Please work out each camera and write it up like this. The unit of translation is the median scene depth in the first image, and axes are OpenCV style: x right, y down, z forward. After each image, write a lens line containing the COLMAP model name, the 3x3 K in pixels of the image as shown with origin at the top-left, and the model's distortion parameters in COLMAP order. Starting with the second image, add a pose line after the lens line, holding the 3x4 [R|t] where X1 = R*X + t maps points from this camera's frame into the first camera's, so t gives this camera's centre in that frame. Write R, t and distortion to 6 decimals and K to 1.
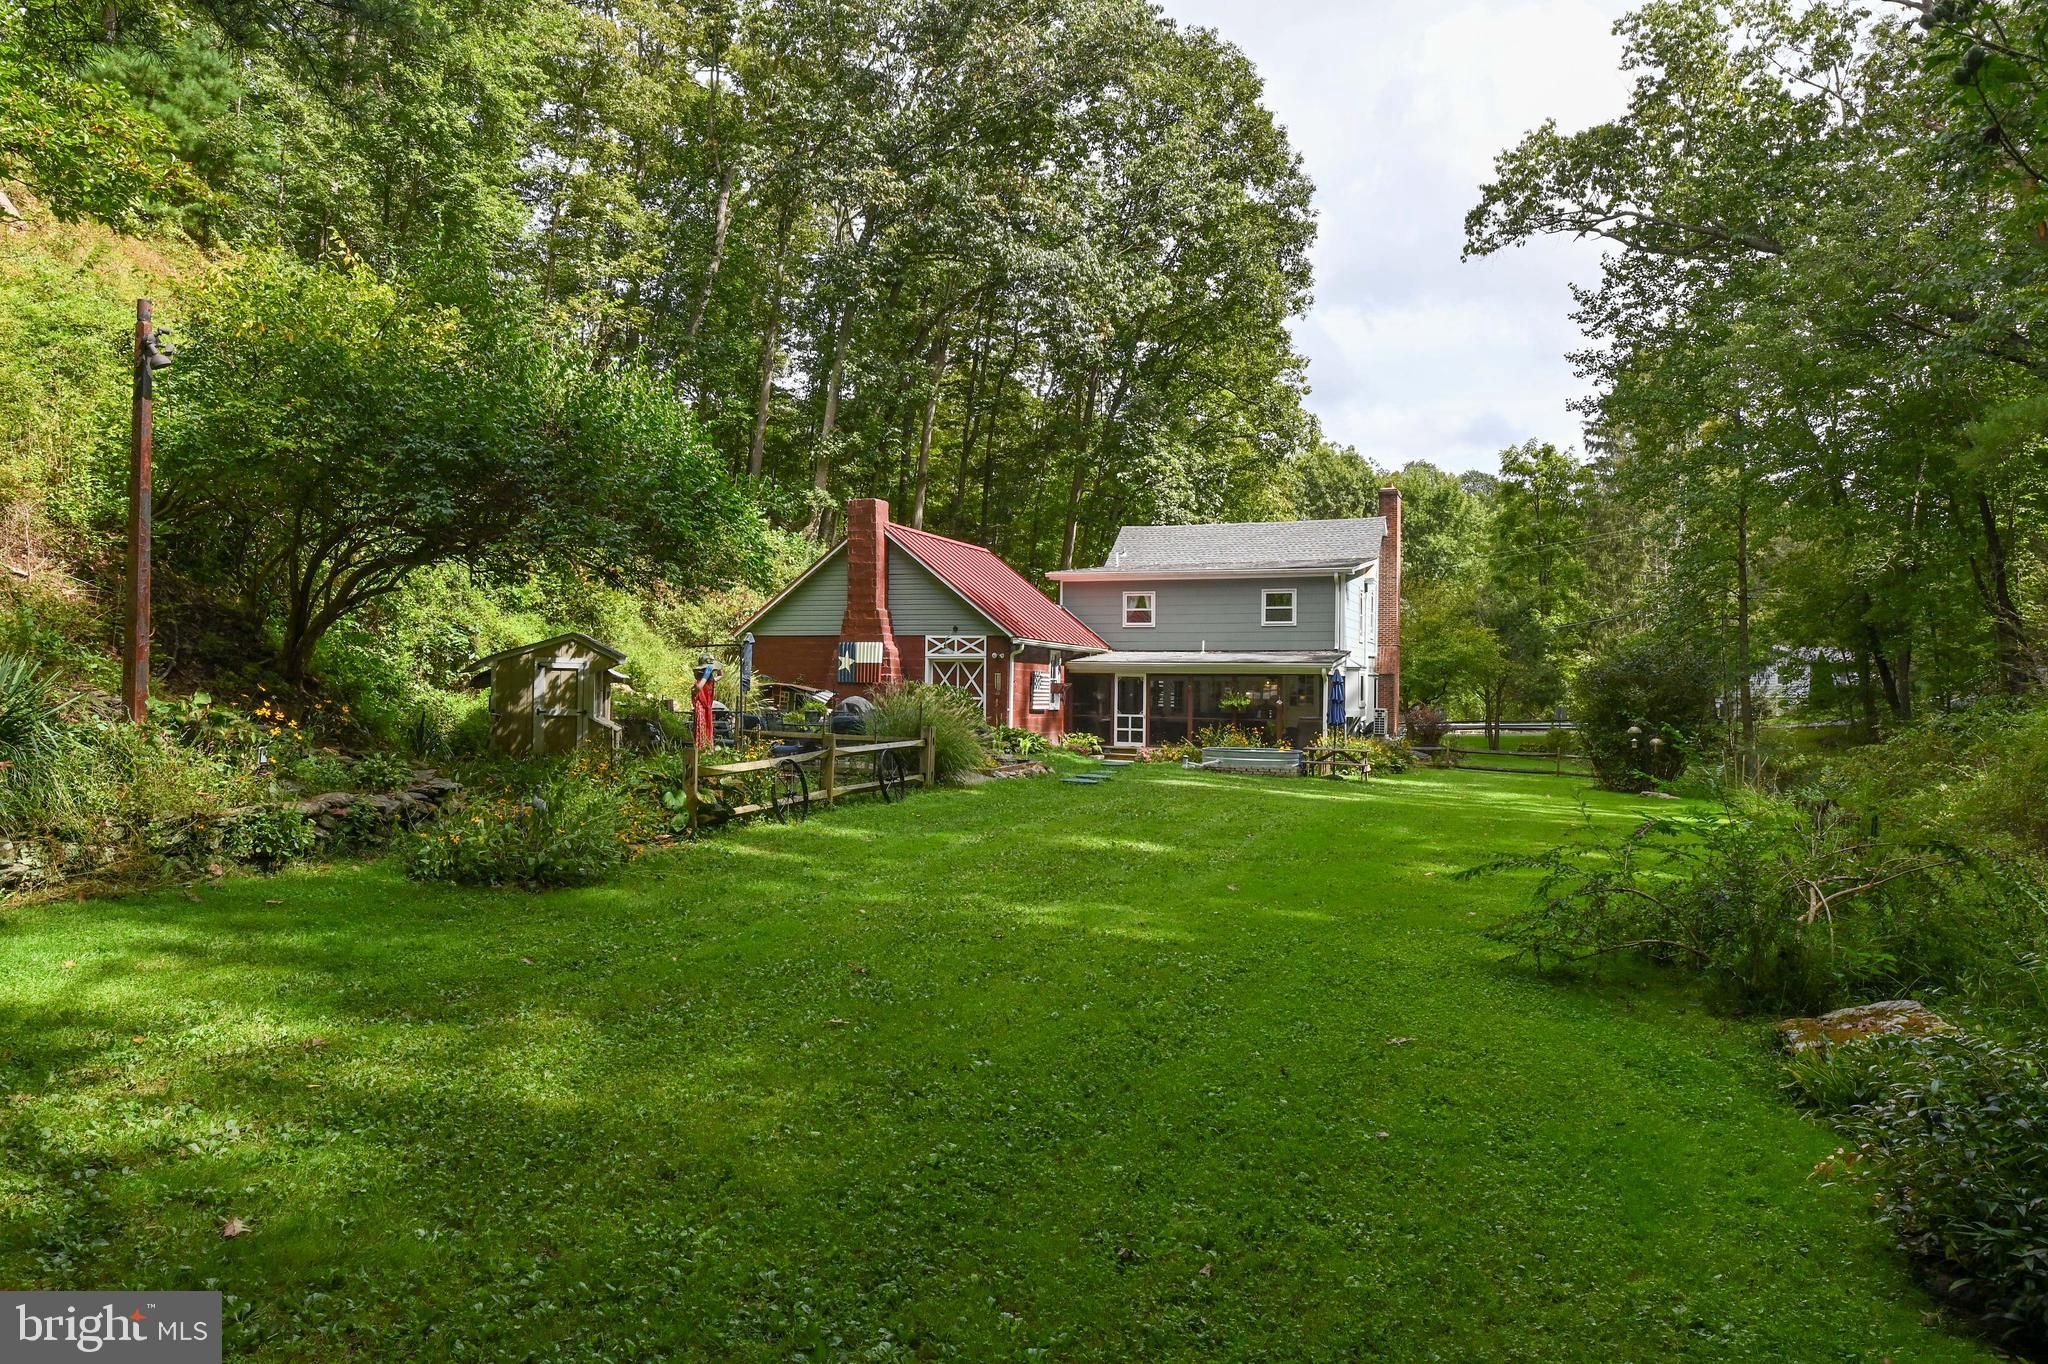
lens RADIAL K [[1424.6, 0, 1024.8], [0, 1424.6, 682.4], [0, 0, 1]] dist [-0.001534, -0.000200]
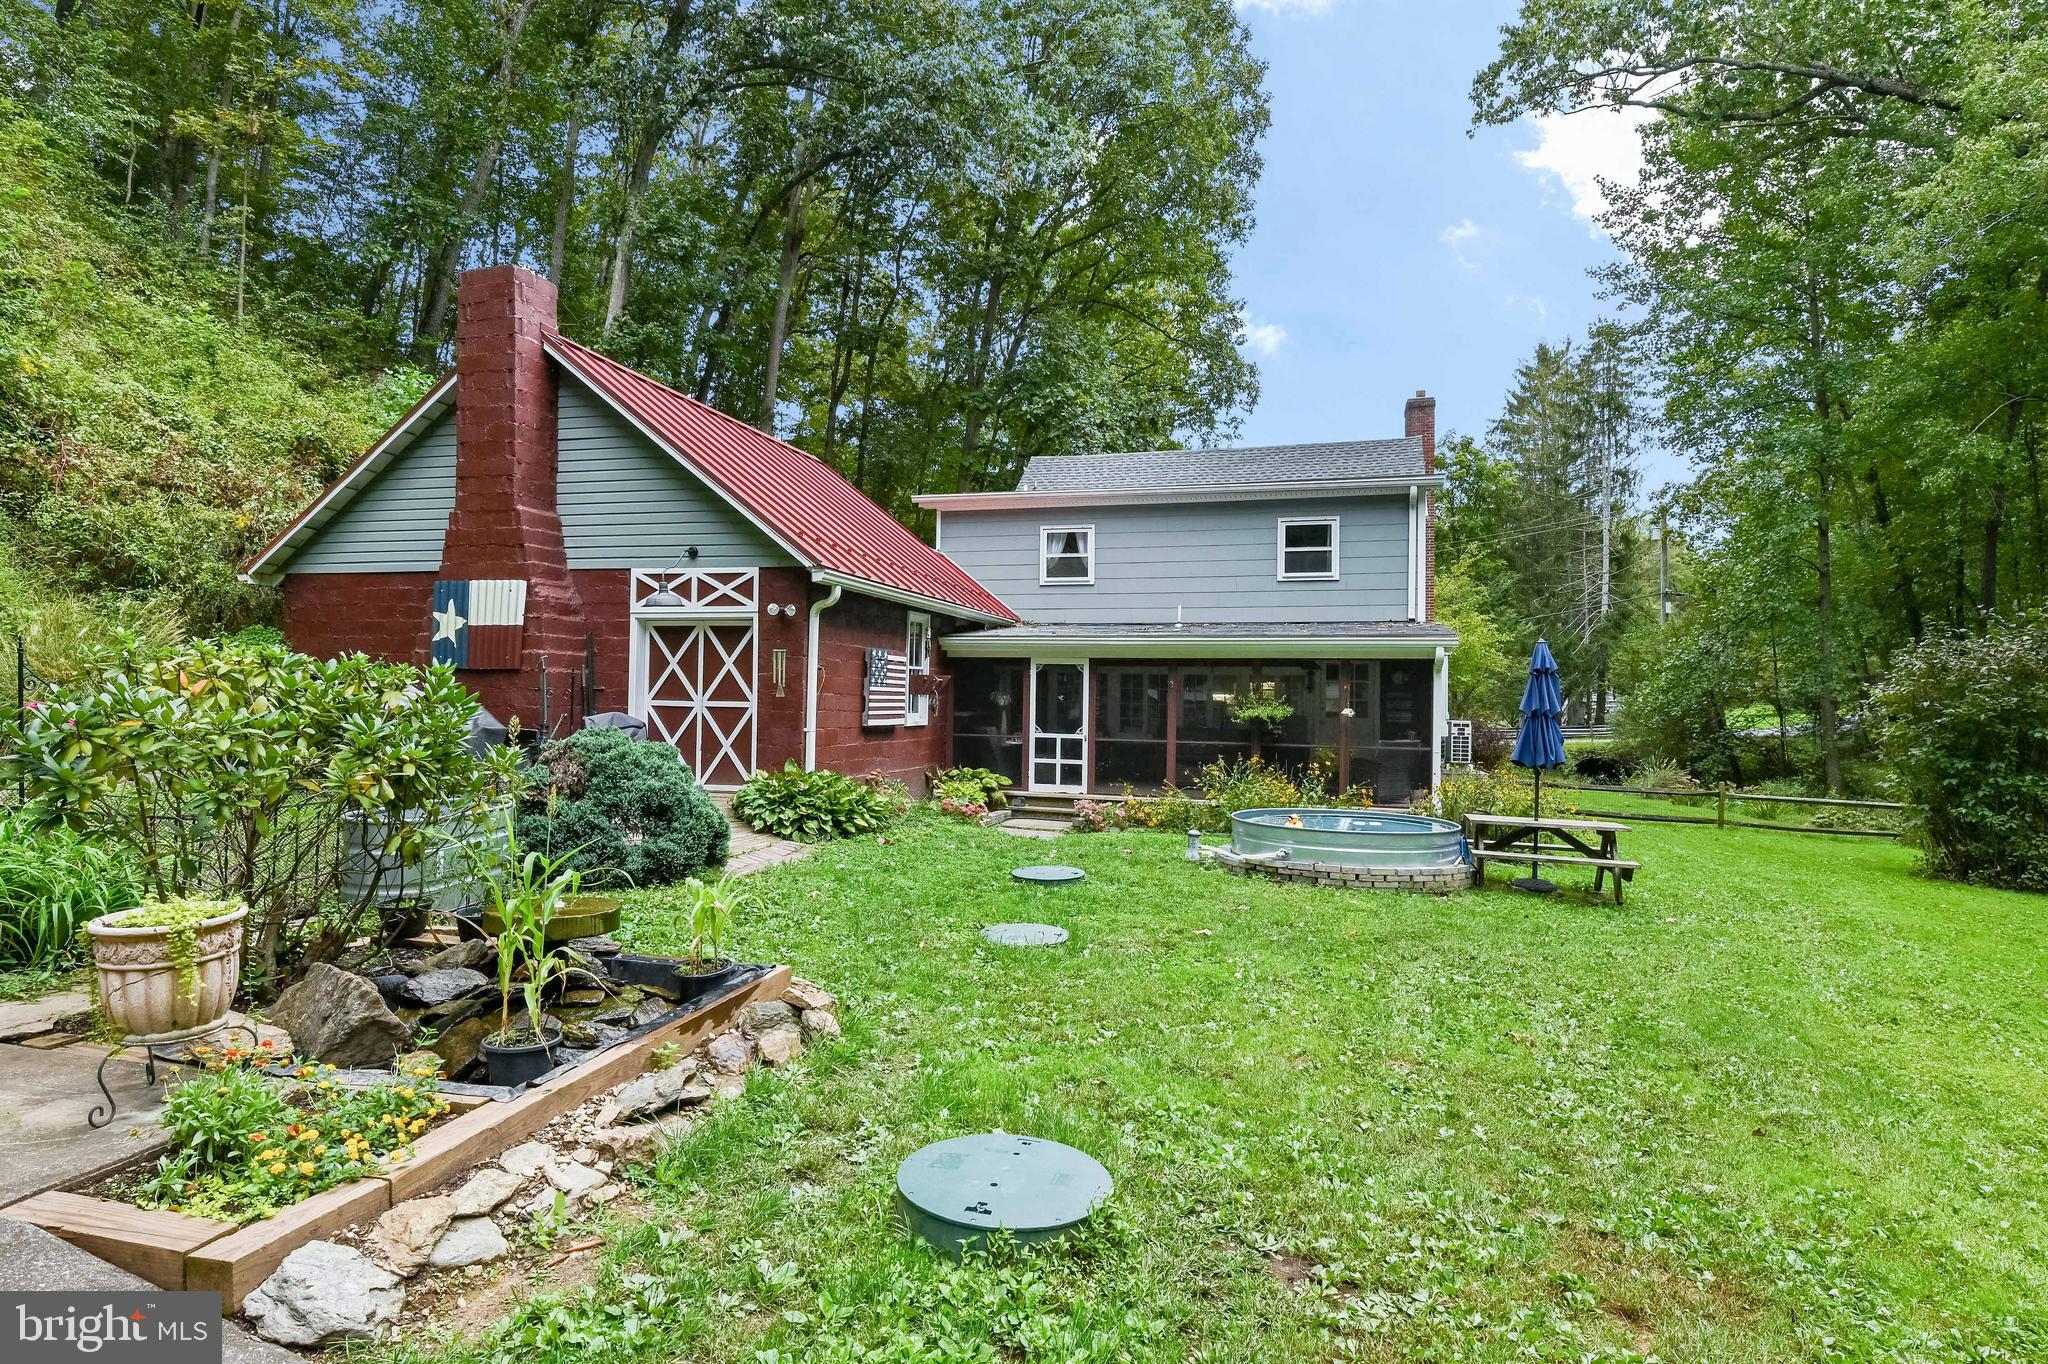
lens RADIAL K [[1103.9, 0, 1025.0], [0, 1103.9, 685.7], [0, 0, 1]] dist [0.000722, -0.000014]
pose [[0.996705, 0.001987, 0.081088, 0.026901], [-0.001699, 0.999992, -0.003618, 0.005817], [-0.081094, 0.003469, 0.996700, 0.580795]]
